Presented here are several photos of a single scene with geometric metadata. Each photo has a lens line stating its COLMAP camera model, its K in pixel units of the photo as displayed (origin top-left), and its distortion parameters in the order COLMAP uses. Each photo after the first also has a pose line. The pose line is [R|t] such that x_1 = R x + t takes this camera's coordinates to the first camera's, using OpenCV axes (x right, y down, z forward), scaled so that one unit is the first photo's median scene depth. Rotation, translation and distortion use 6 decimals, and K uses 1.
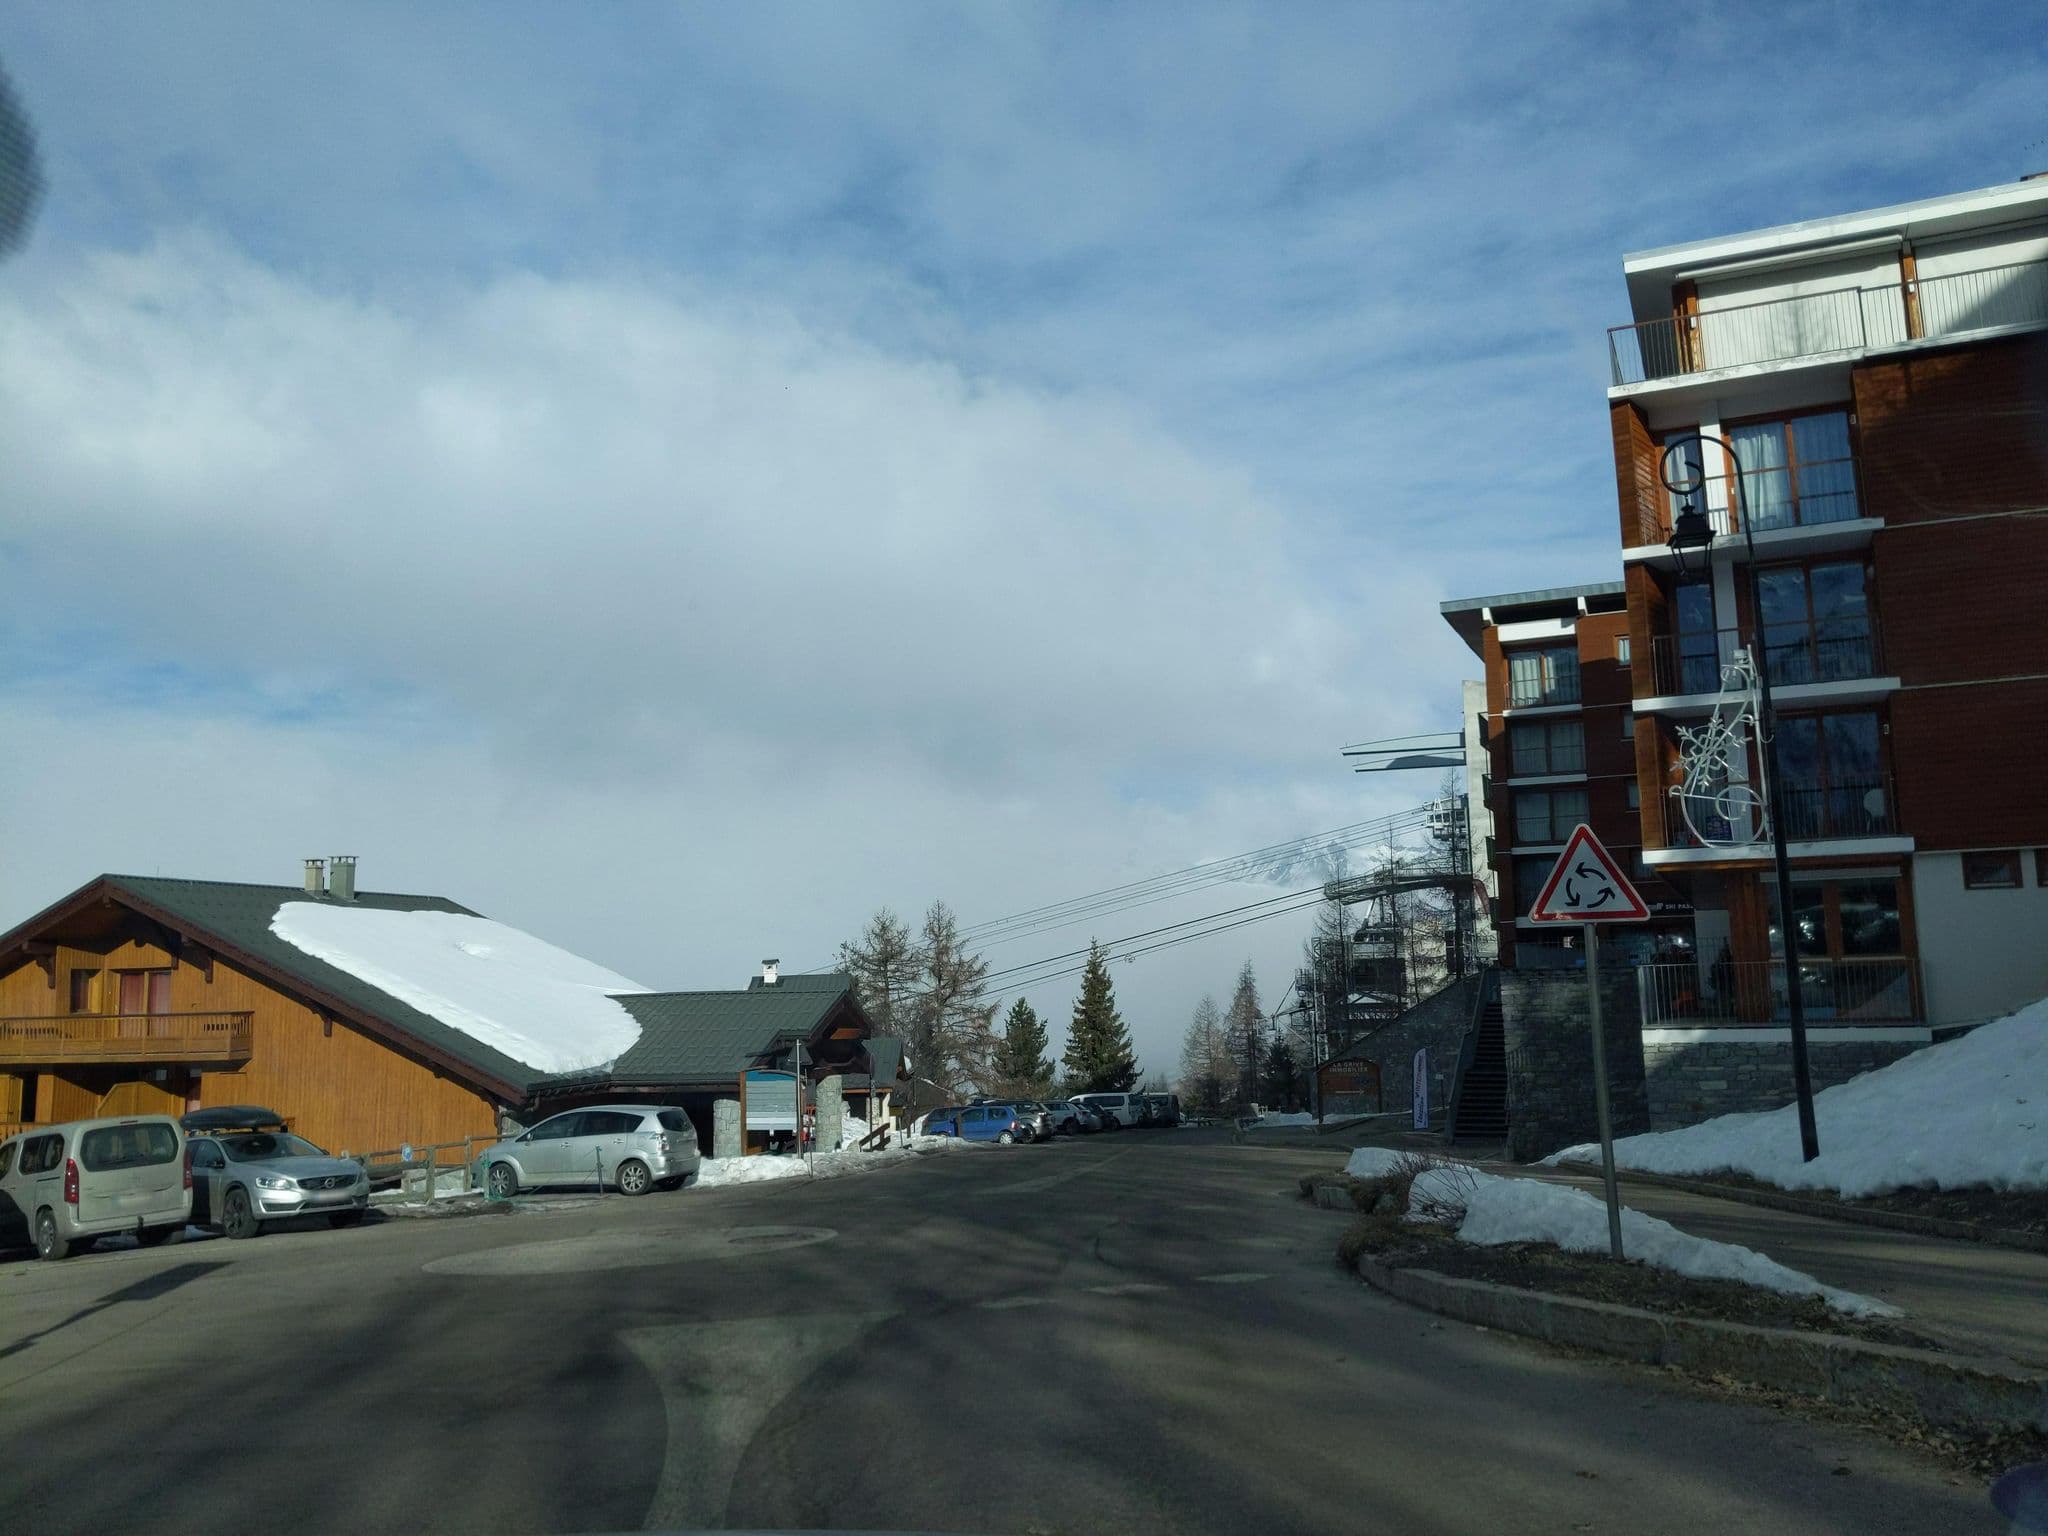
lens RADIAL K [[1581.5, 0, 1024.0], [0, 1581.5, 768.0], [0, 0, 1]] dist [0.074190, -0.003386]
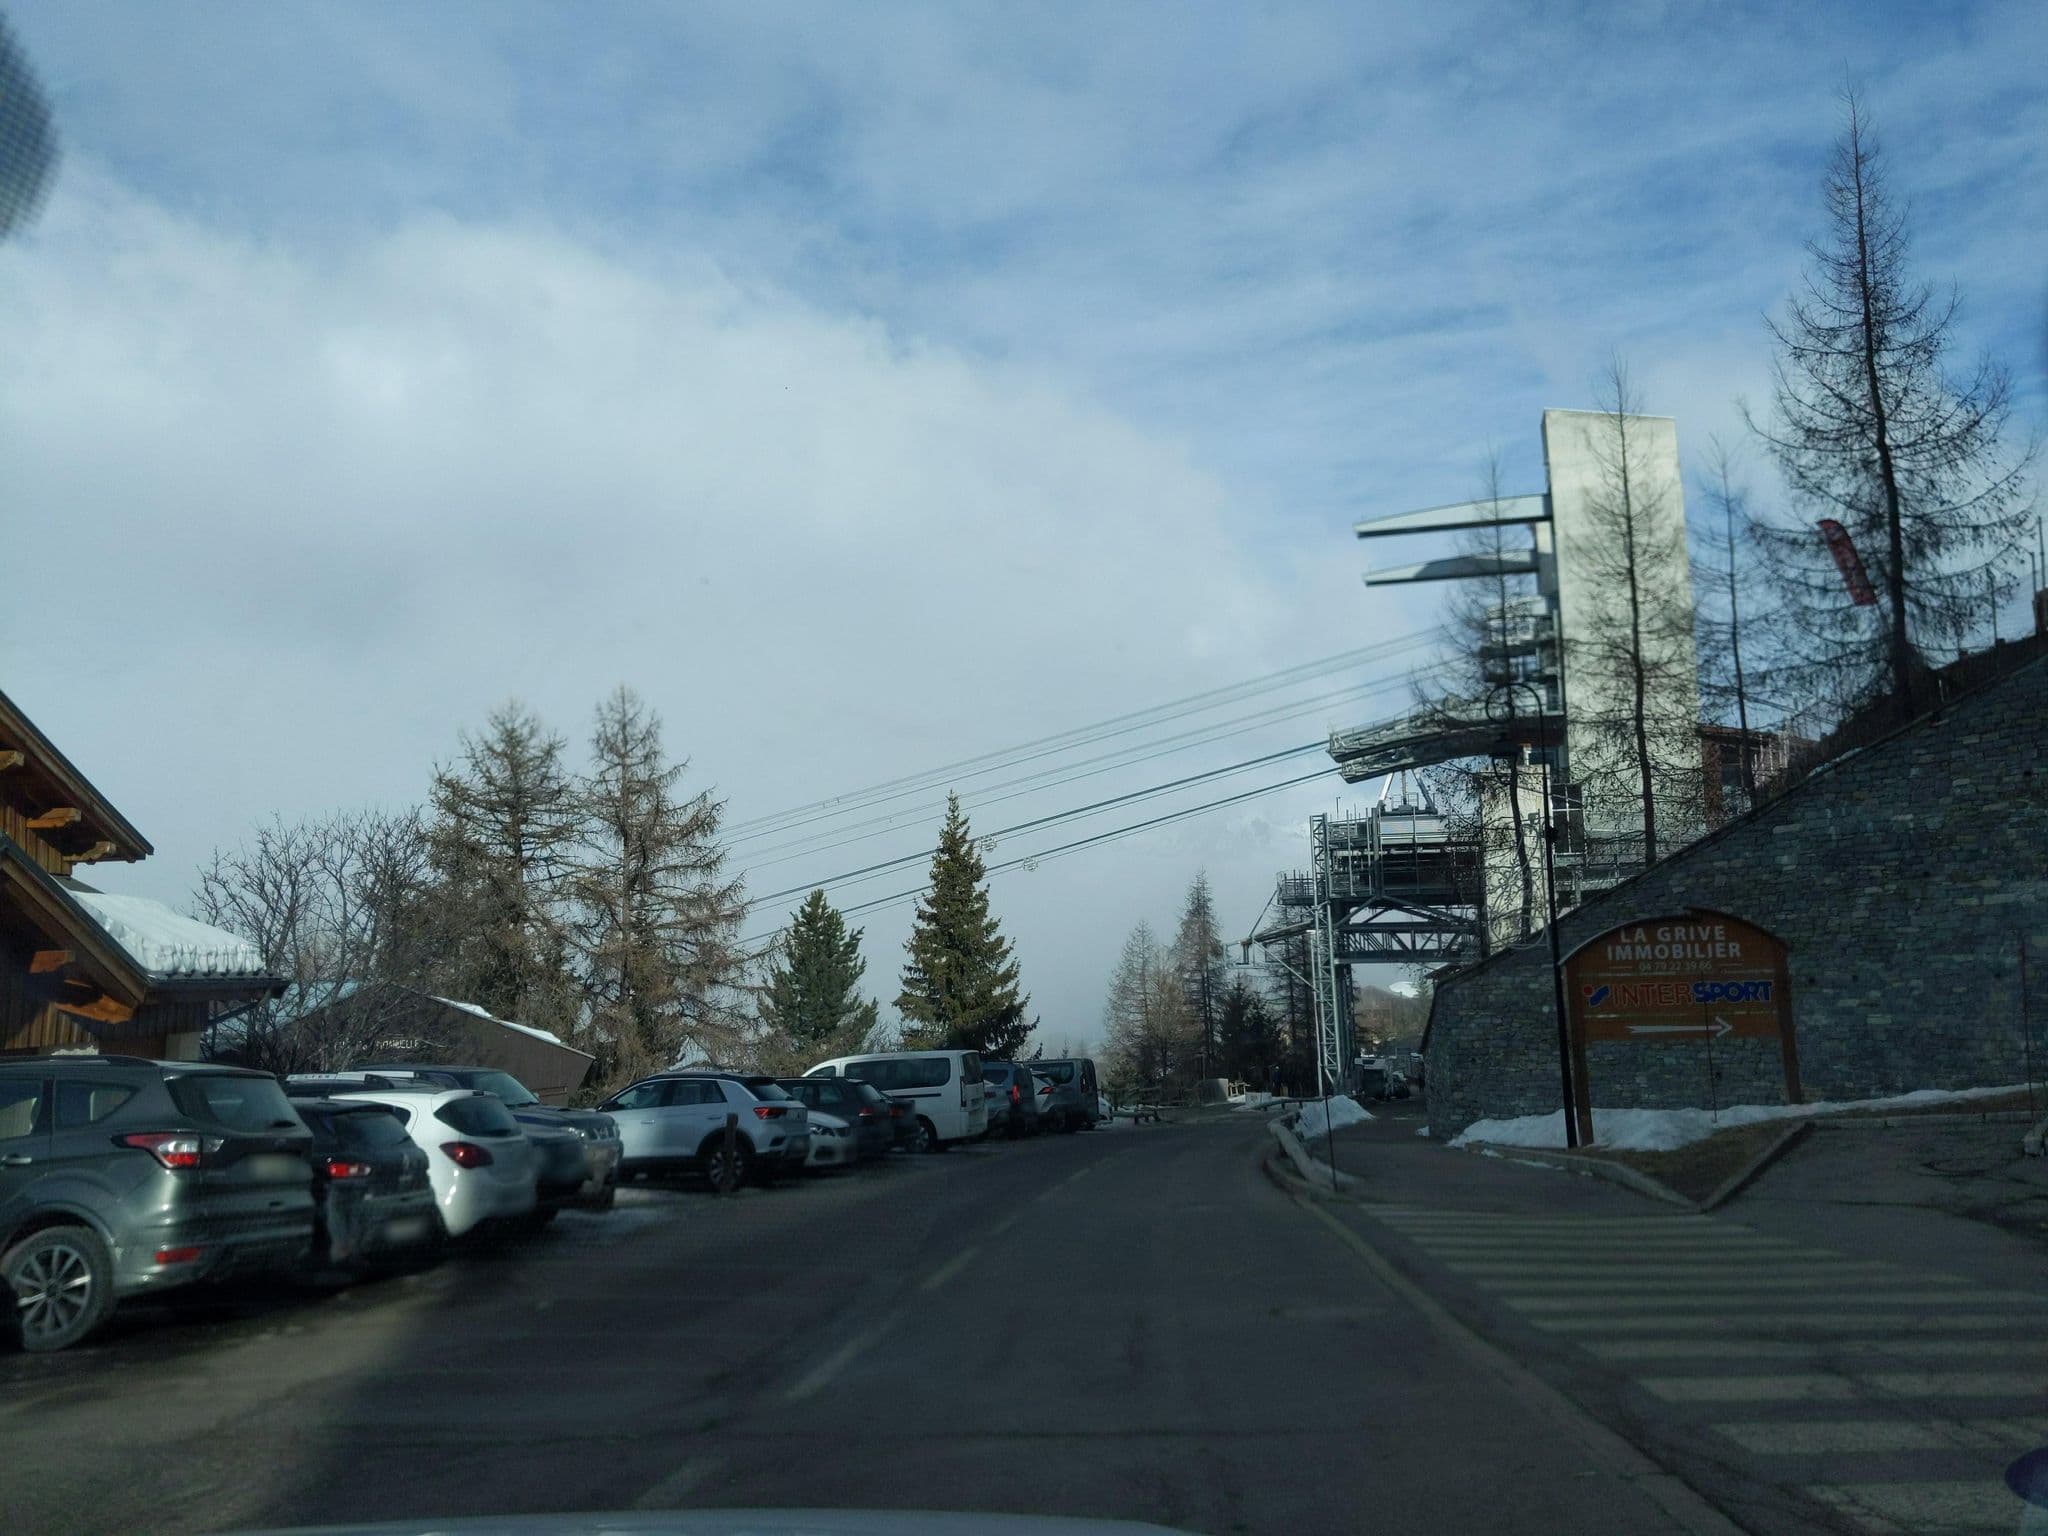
lens RADIAL K [[1581.5, 0, 1024.0], [0, 1581.5, 768.0], [0, 0, 1]] dist [0.074190, -0.003386]
pose [[0.999078, 0.003241, 0.042807, 0.034409], [-0.004018, 0.999828, 0.018081, 0.066836], [-0.042742, -0.018236, 0.998920, 0.320994]]
